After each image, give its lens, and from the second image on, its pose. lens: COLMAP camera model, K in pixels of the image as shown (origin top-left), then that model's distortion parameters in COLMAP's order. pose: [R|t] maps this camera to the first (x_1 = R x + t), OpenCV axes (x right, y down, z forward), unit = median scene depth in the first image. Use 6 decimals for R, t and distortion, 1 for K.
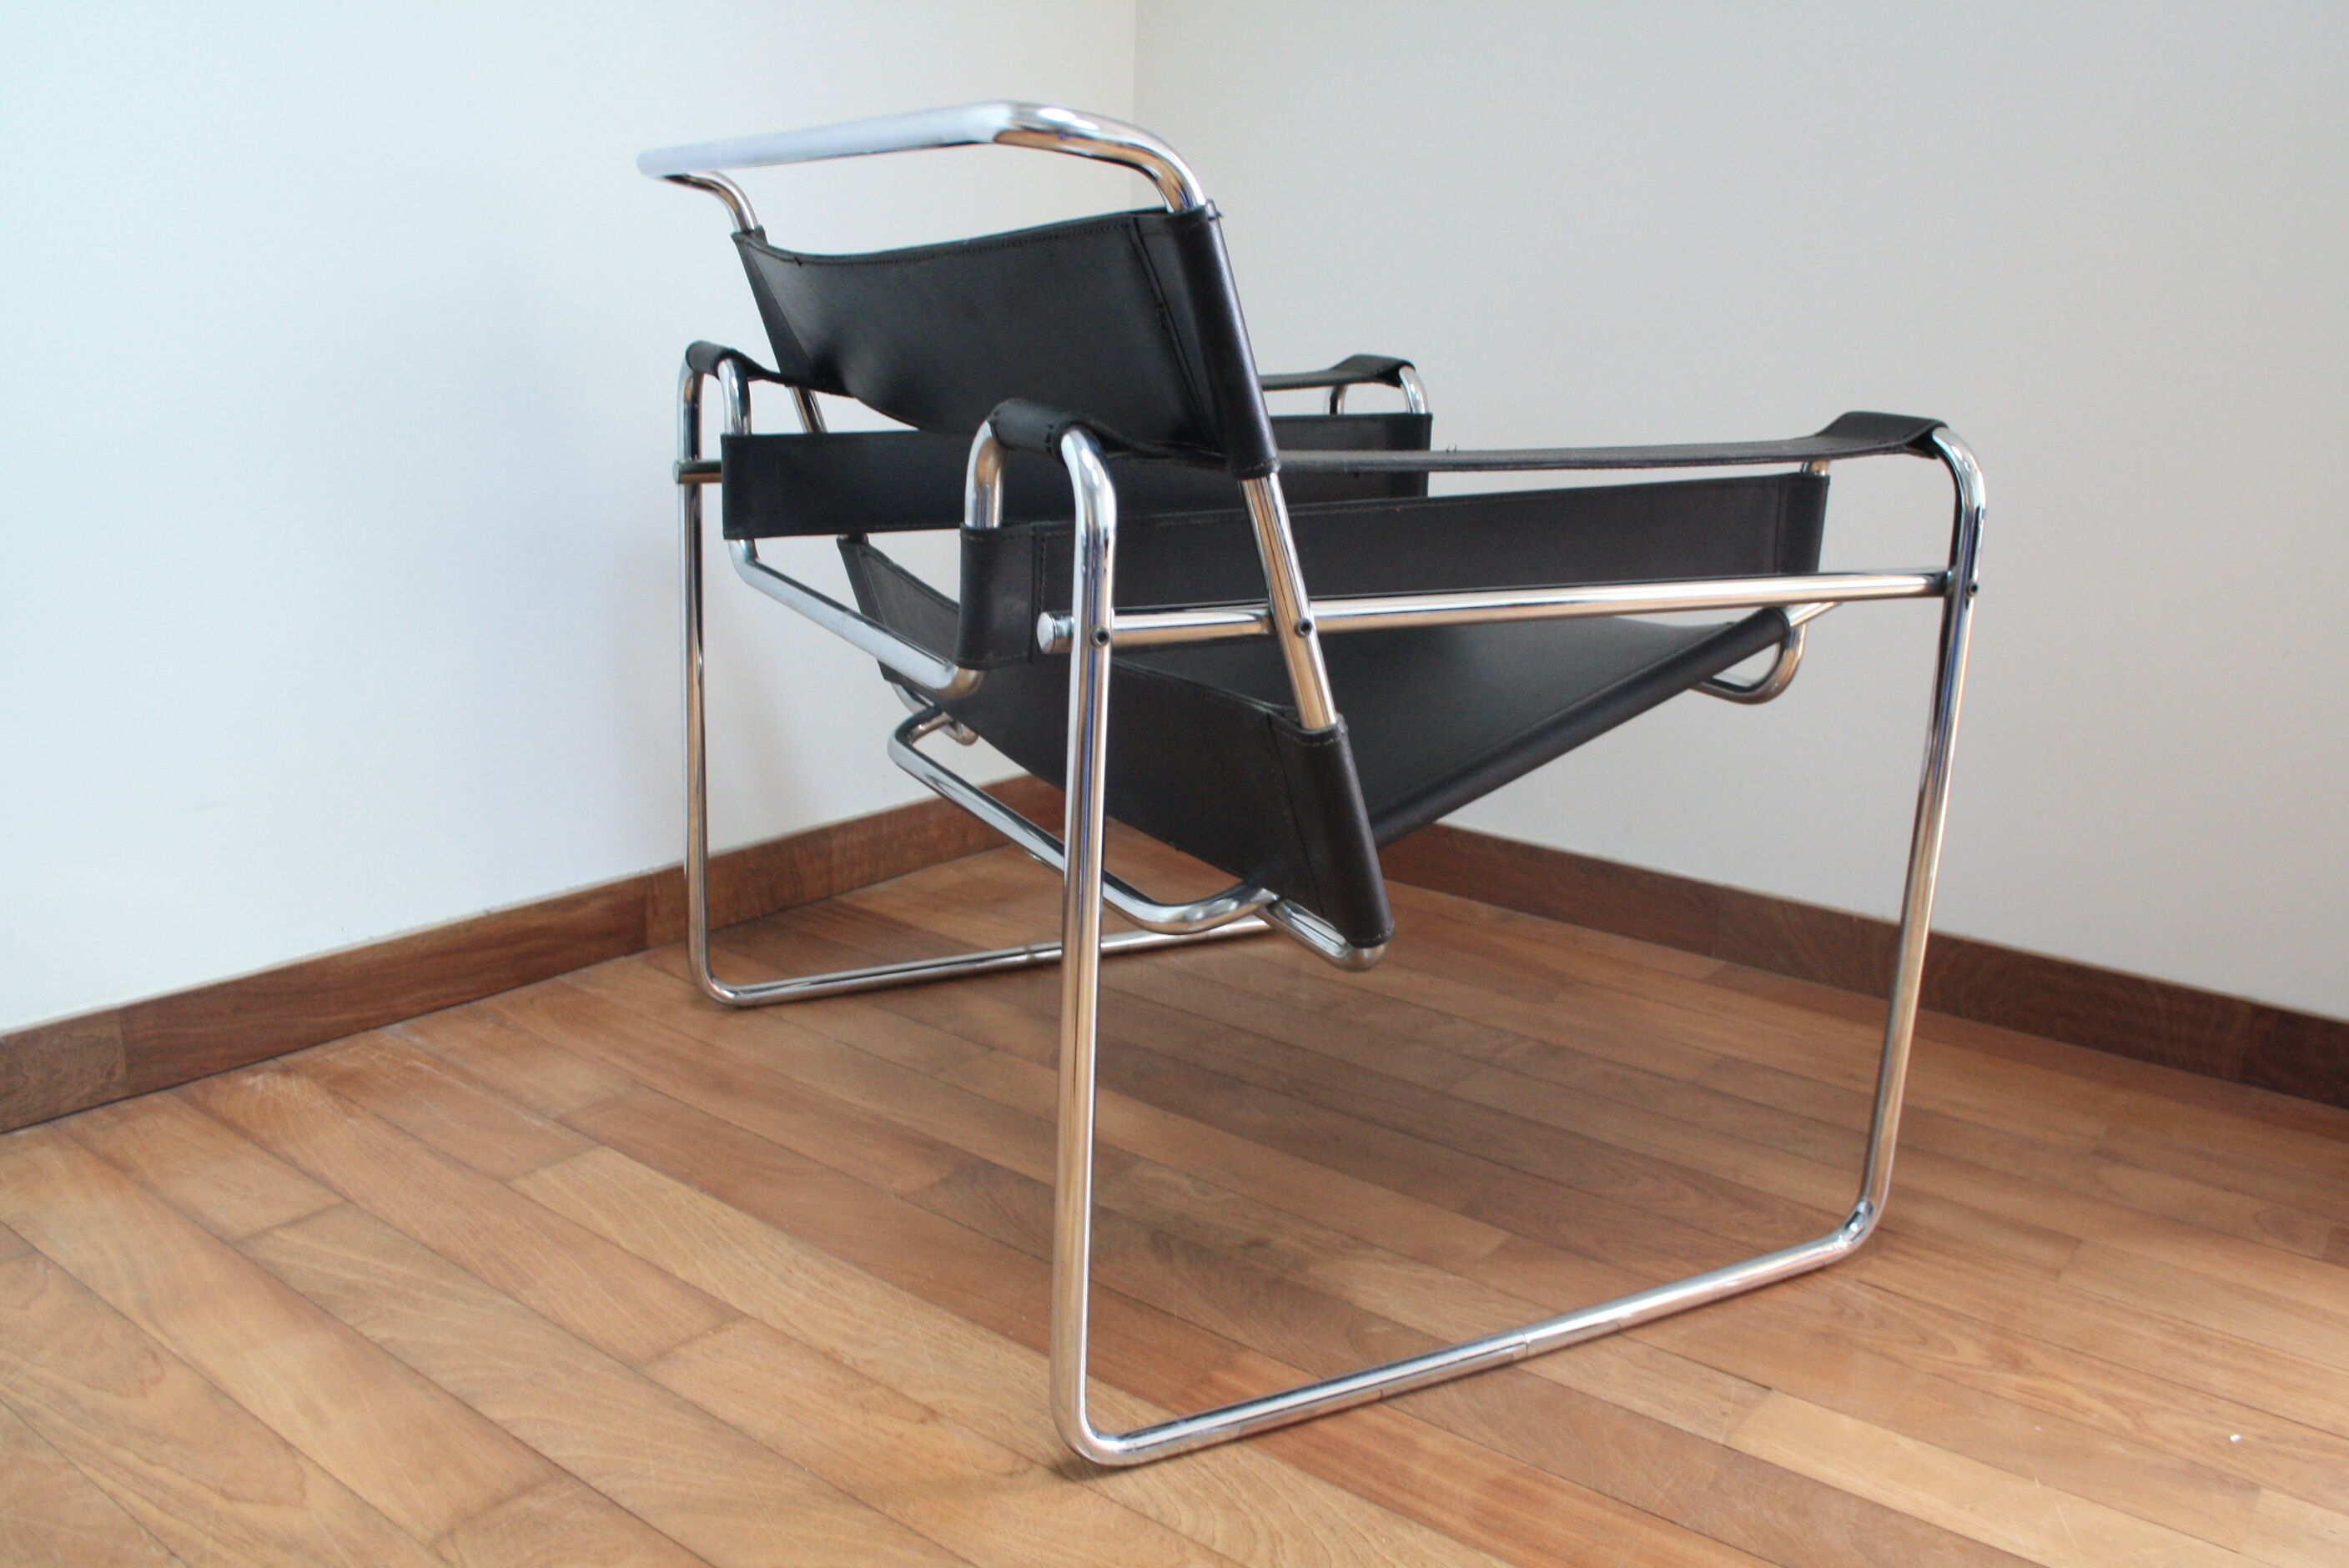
lens RADIAL K [[1967.7, 0, 1187.8], [0, 1967.7, 839.9], [0, 0, 1]] dist [-0.150880, 0.131255]
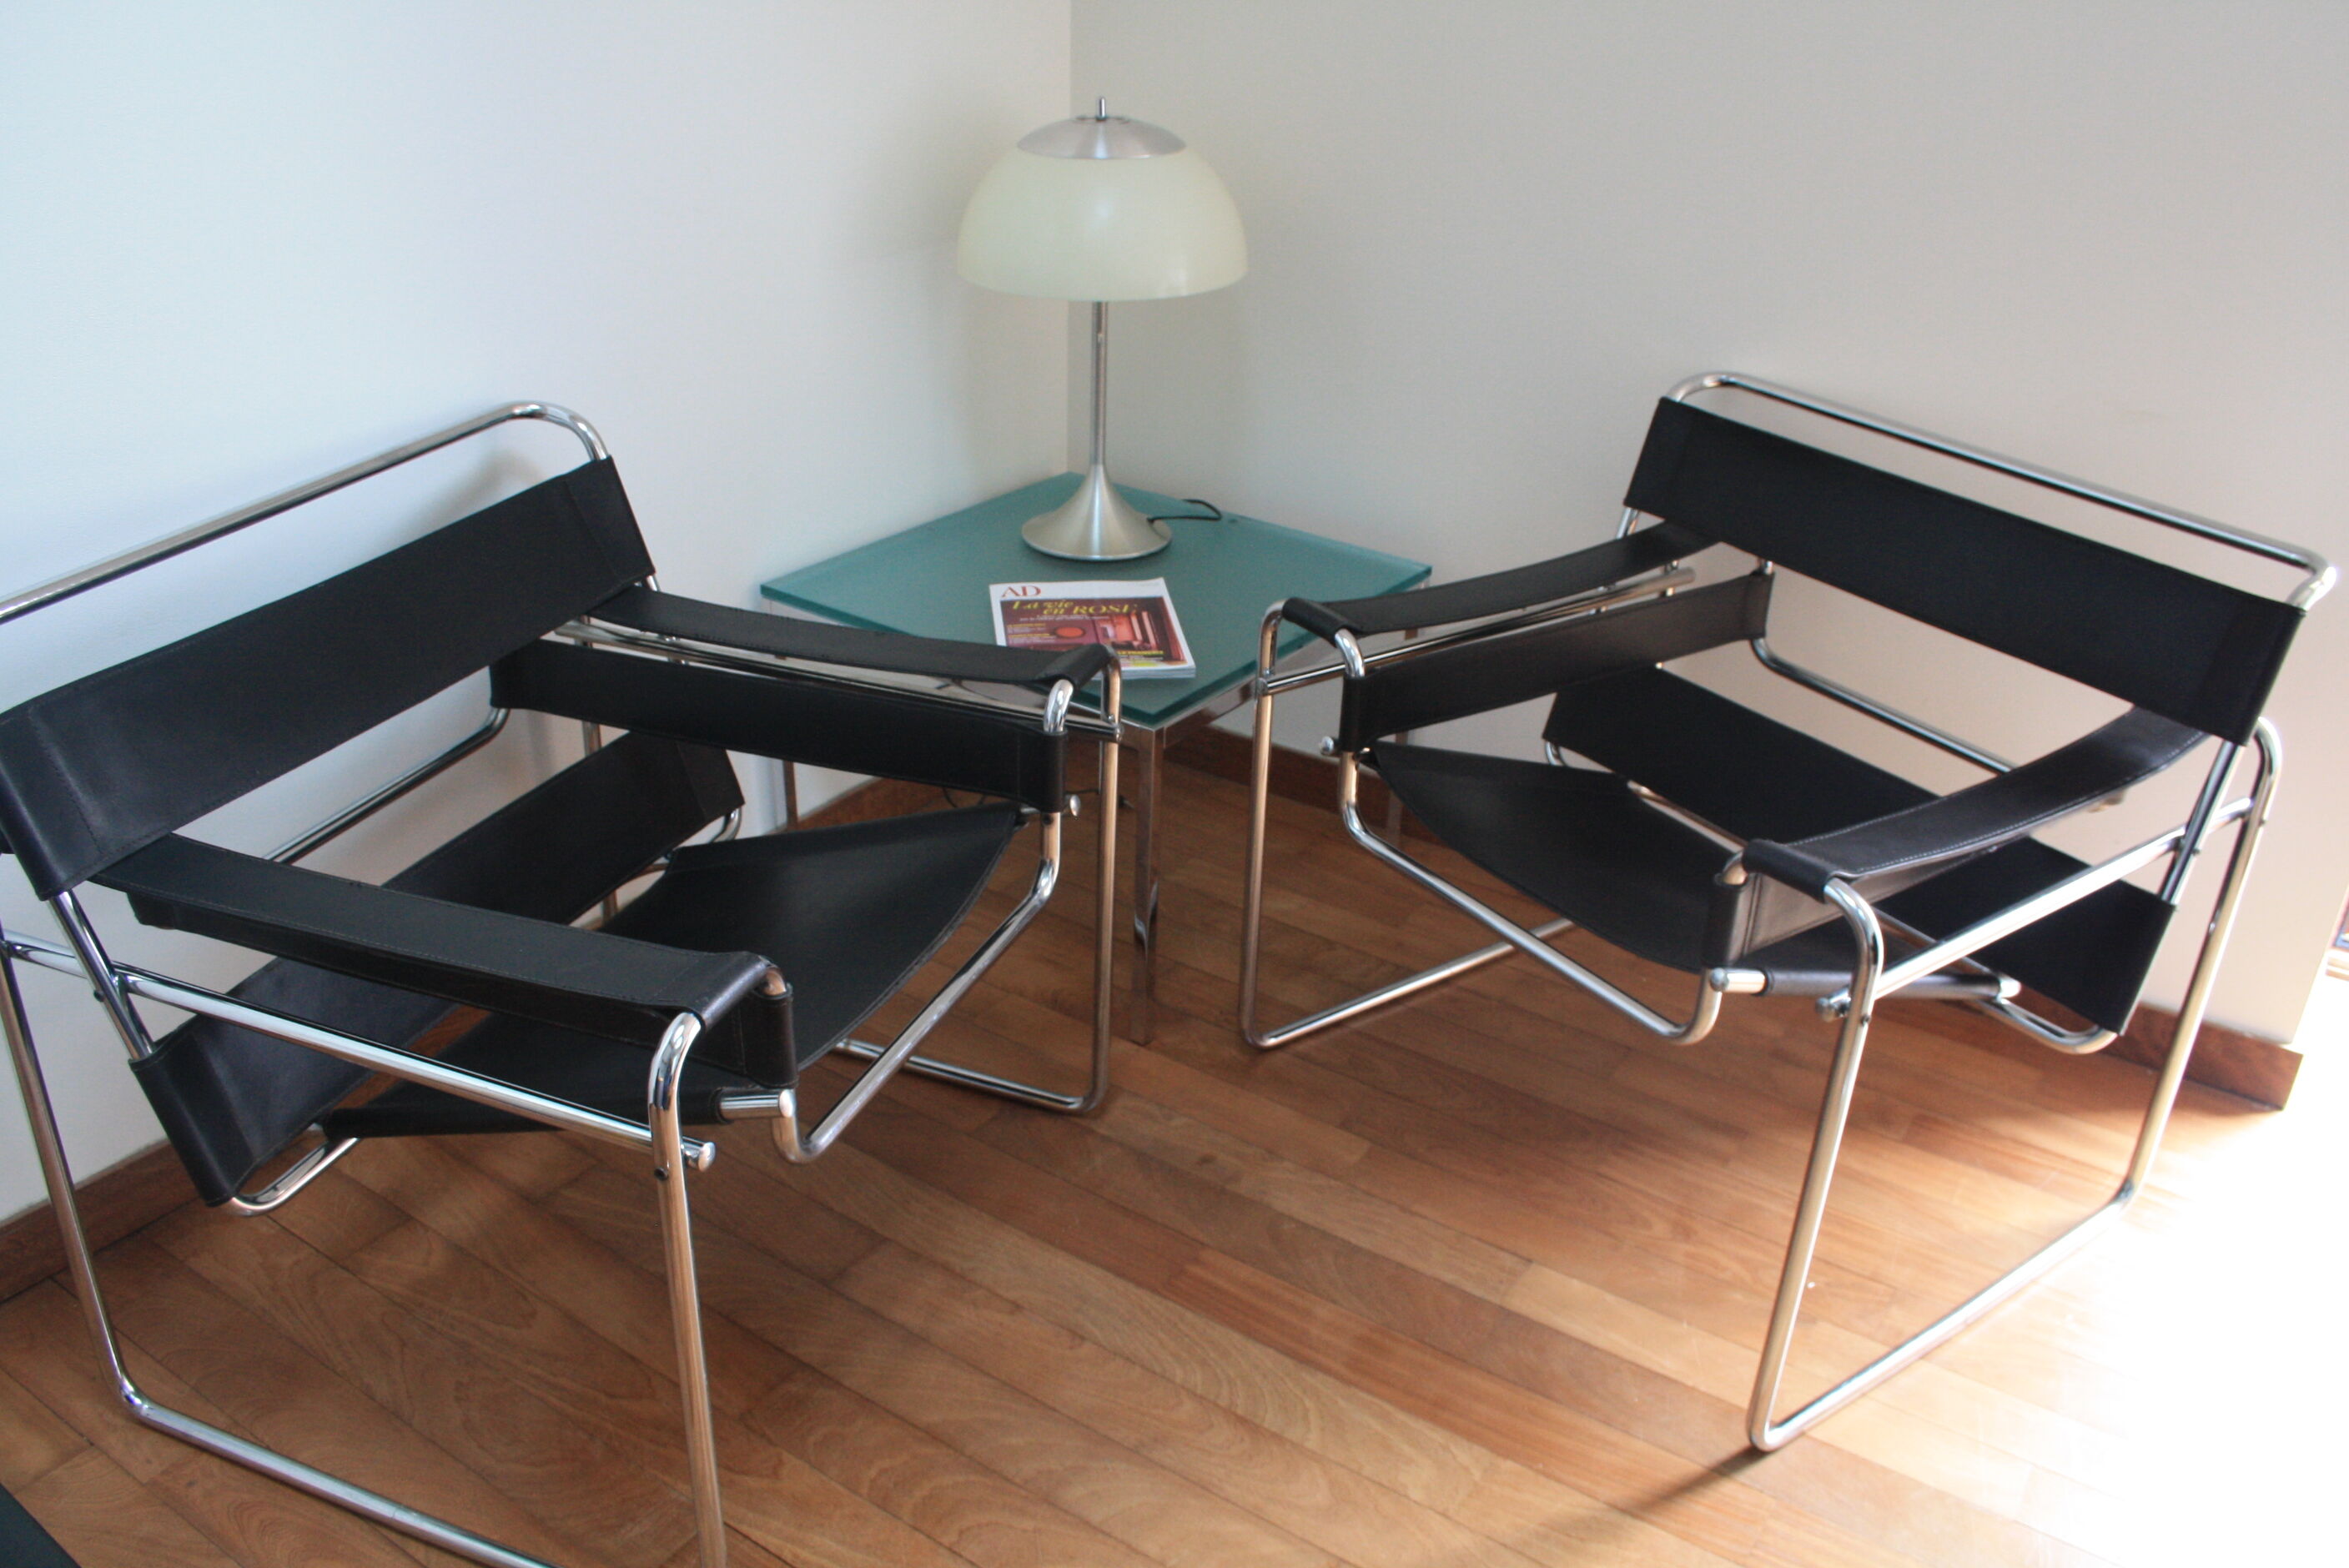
lens RADIAL K [[1938.0, 0, 1172.2], [0, 1938.0, 818.3], [0, 0, 1]] dist [-0.148696, 0.116068]
pose [[0.998343, -0.033934, 0.046468, -0.056891], [0.024208, 0.980342, 0.195815, -0.380146], [-0.052199, -0.194366, 0.979539, -0.459853]]
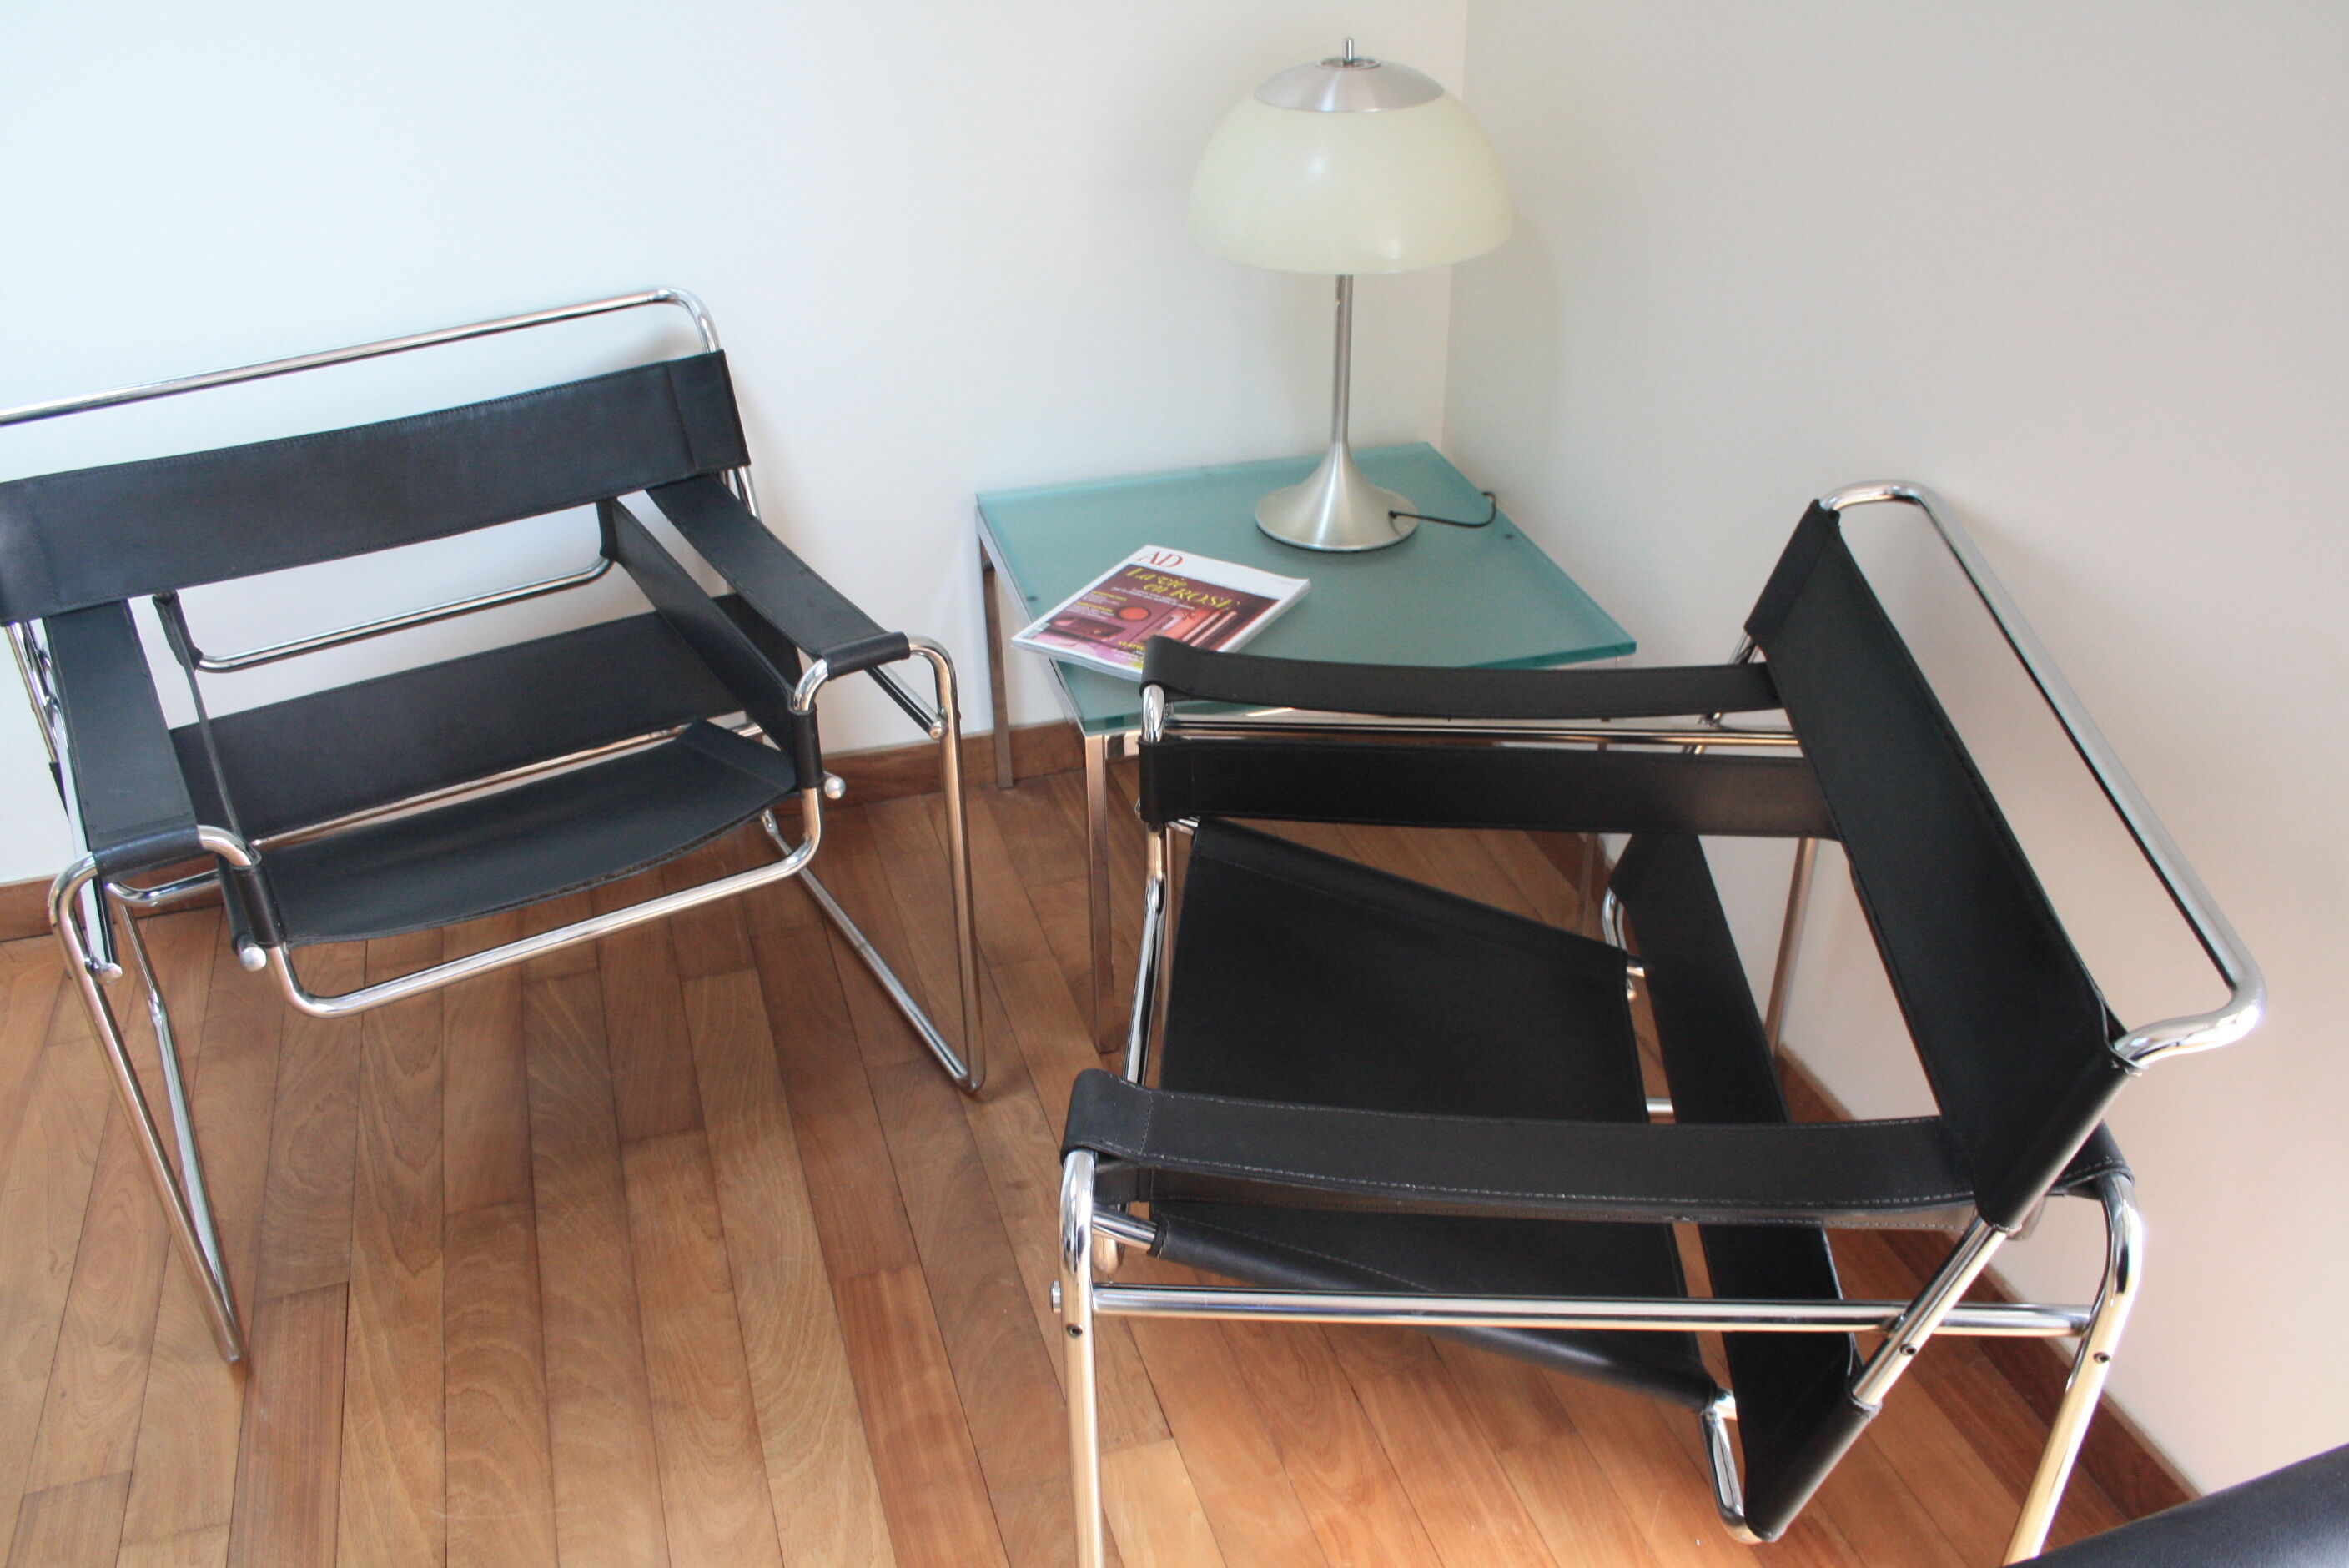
lens RADIAL K [[1938.0, 0, 1172.2], [0, 1938.0, 818.3], [0, 0, 1]] dist [-0.148696, 0.116068]
pose [[0.816363, 0.267354, -0.511932, 0.854089], [-0.121823, 0.946171, 0.299865, -0.537602], [0.564545, -0.182433, 0.804989, -0.045898]]
